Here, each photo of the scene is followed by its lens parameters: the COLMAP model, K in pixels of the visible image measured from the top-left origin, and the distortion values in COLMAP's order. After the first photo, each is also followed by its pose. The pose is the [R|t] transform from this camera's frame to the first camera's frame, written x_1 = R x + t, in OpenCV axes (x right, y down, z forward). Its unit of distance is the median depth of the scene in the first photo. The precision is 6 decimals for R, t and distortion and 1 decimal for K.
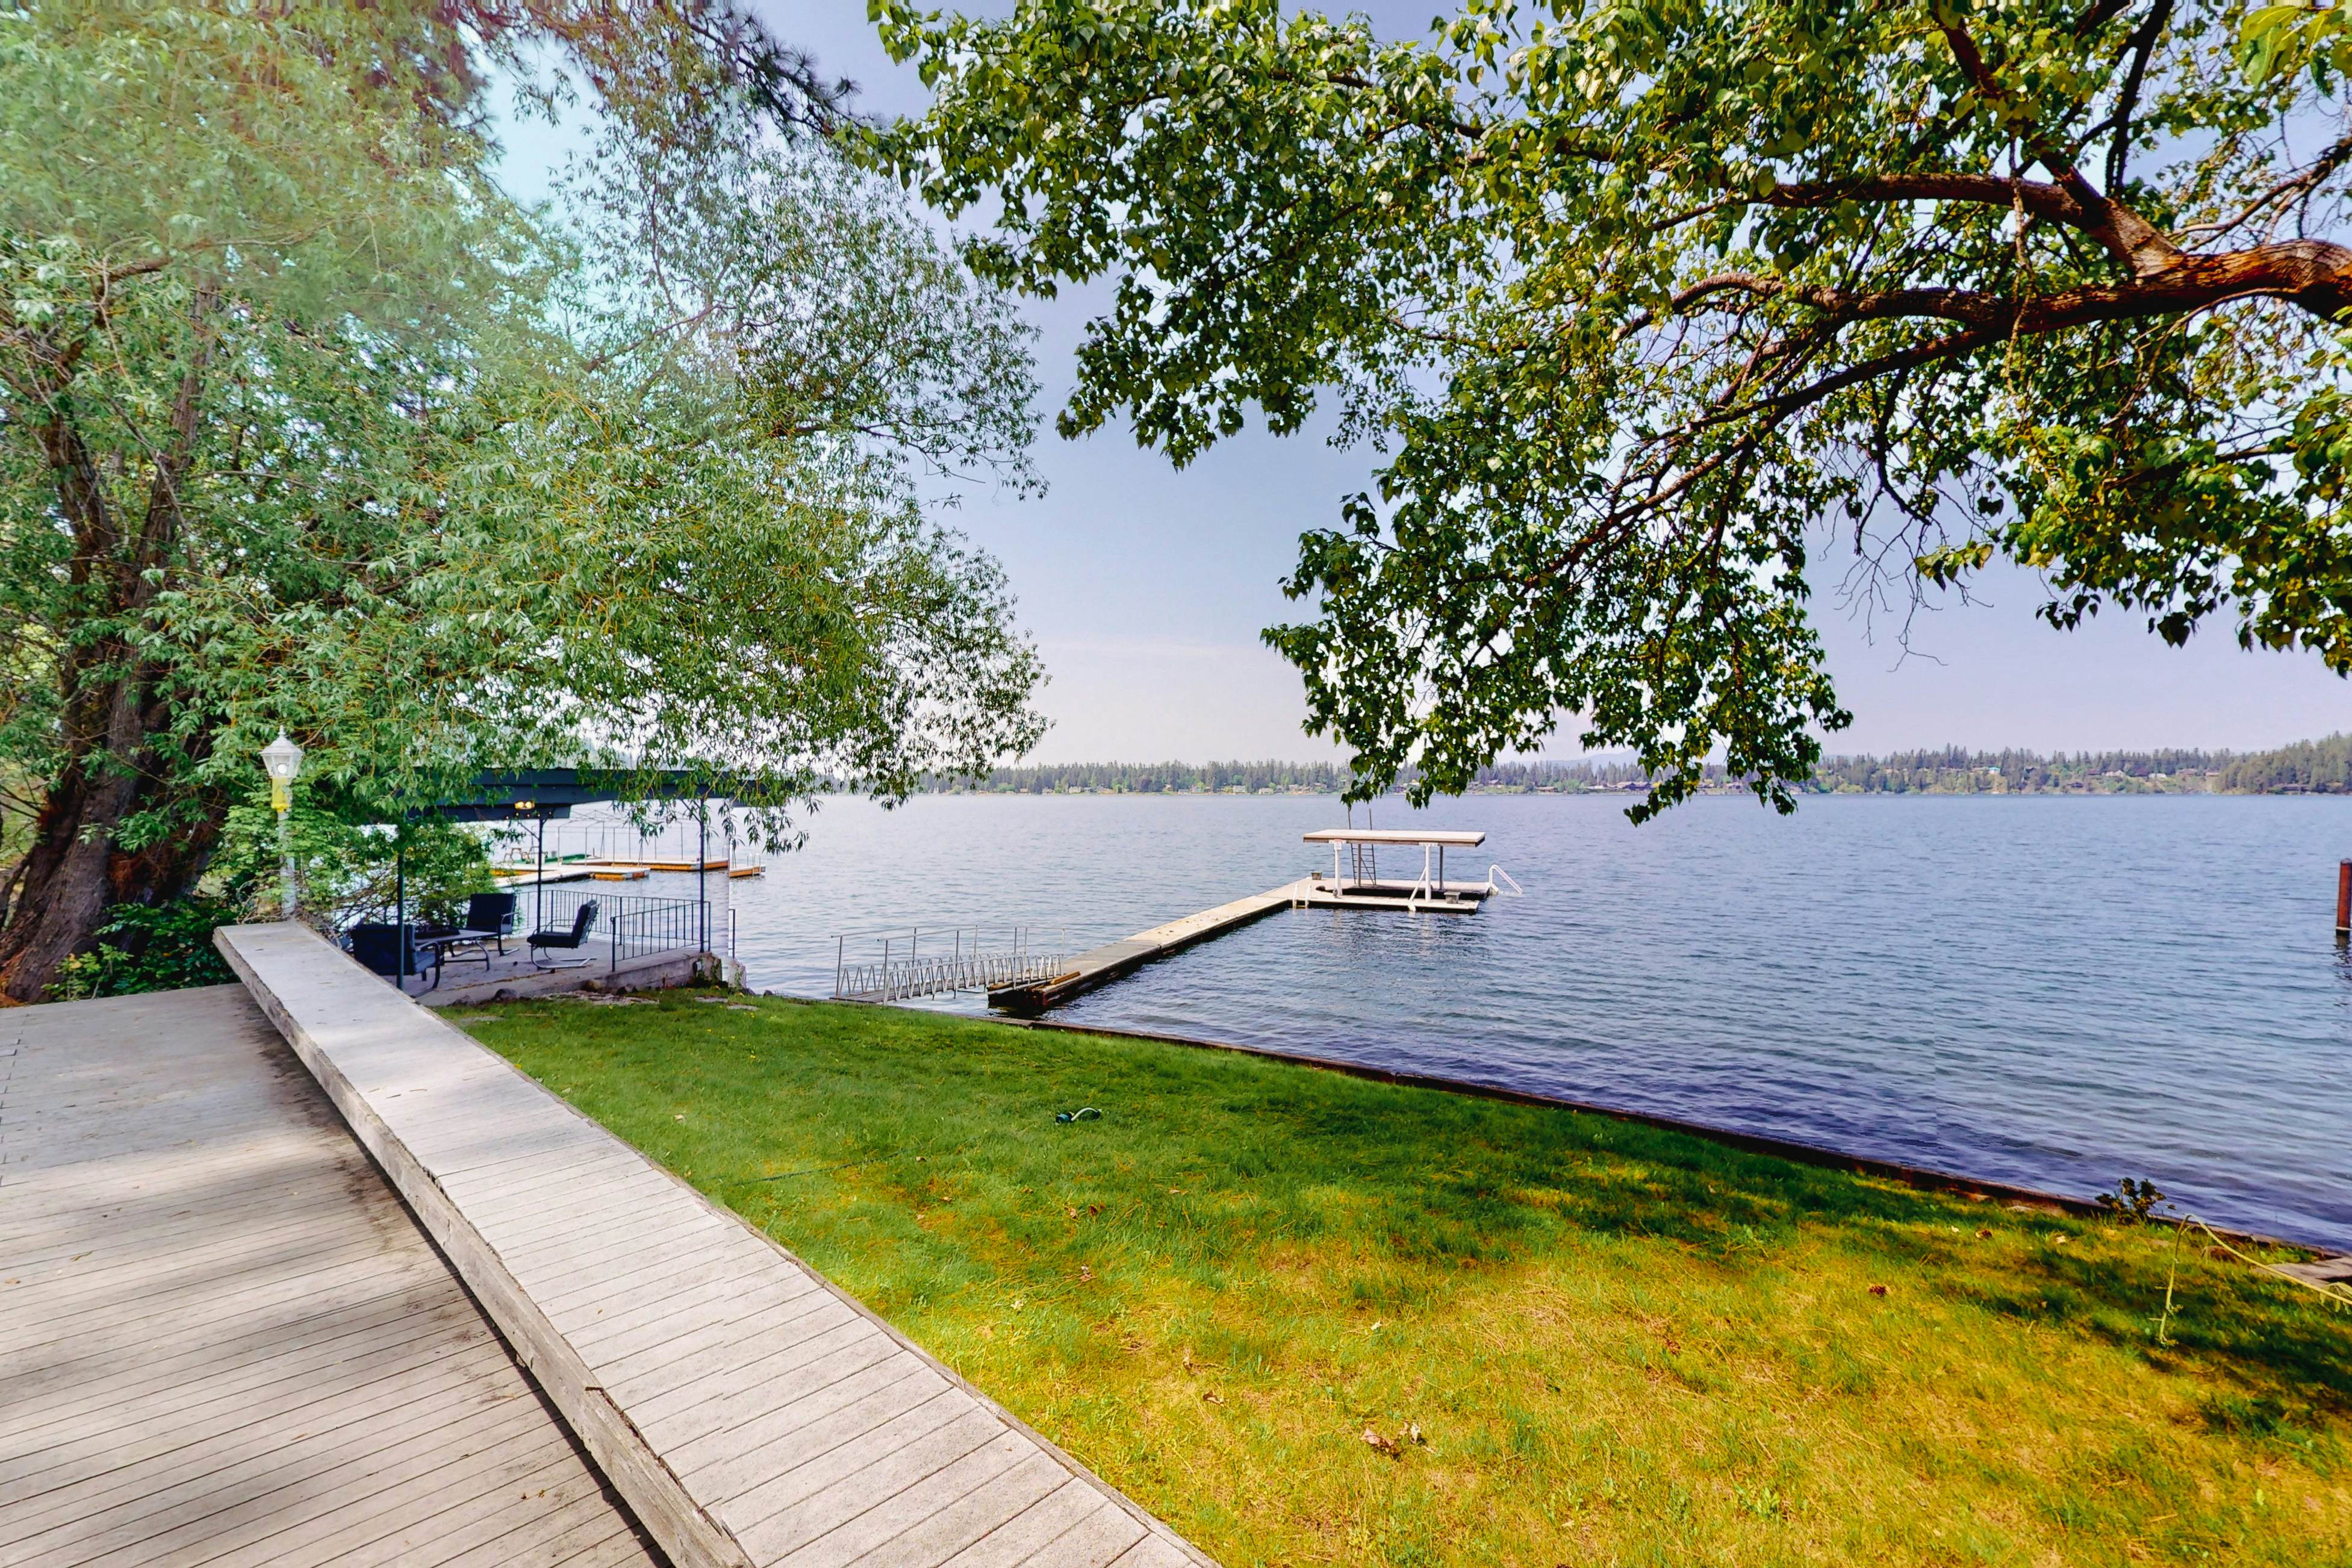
lens RADIAL K [[1016.5, 0, 1164.0], [0, 1016.5, 784.0], [0, 0, 1]] dist [-0.017521, 0.000940]
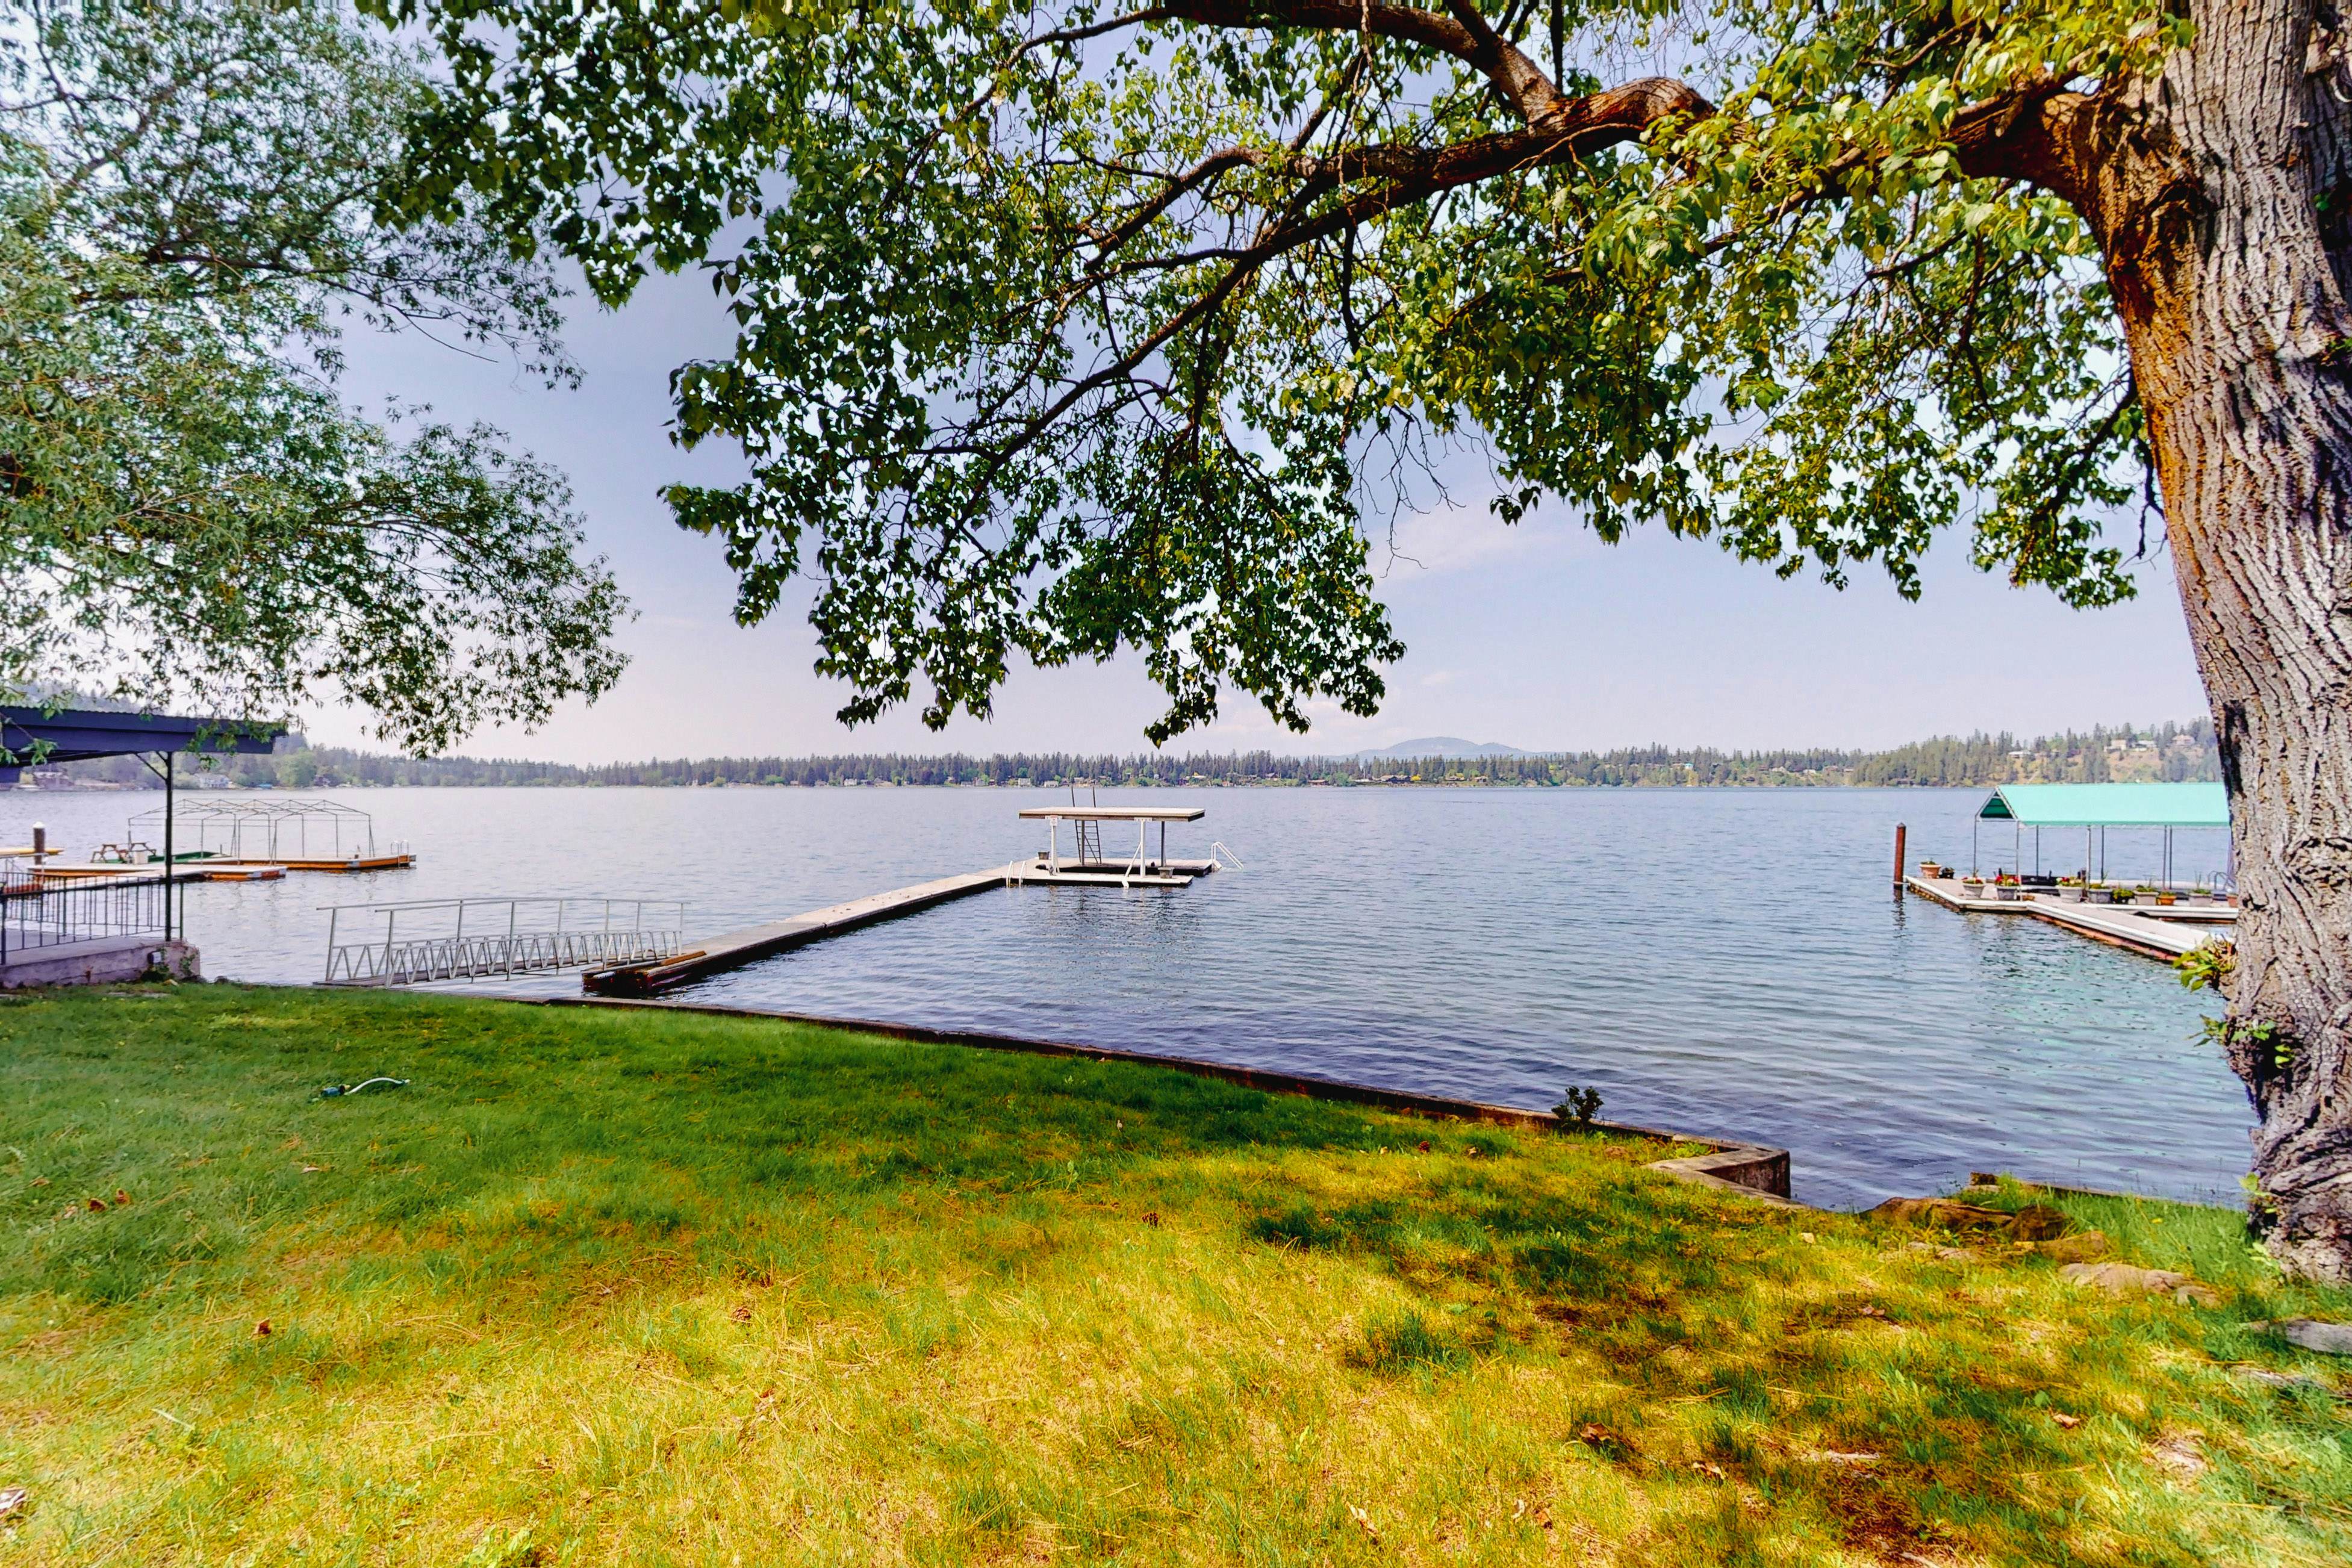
lens RADIAL K [[1016.5, 0, 1179.3], [0, 1016.5, 783.7], [0, 0, 1]] dist [-0.017521, 0.000940]
pose [[0.975005, 0.000016, 0.222185, 0.167740], [-0.001454, 0.999979, 0.006309, 0.041526], [-0.222180, -0.006475, 0.974984, 0.052991]]
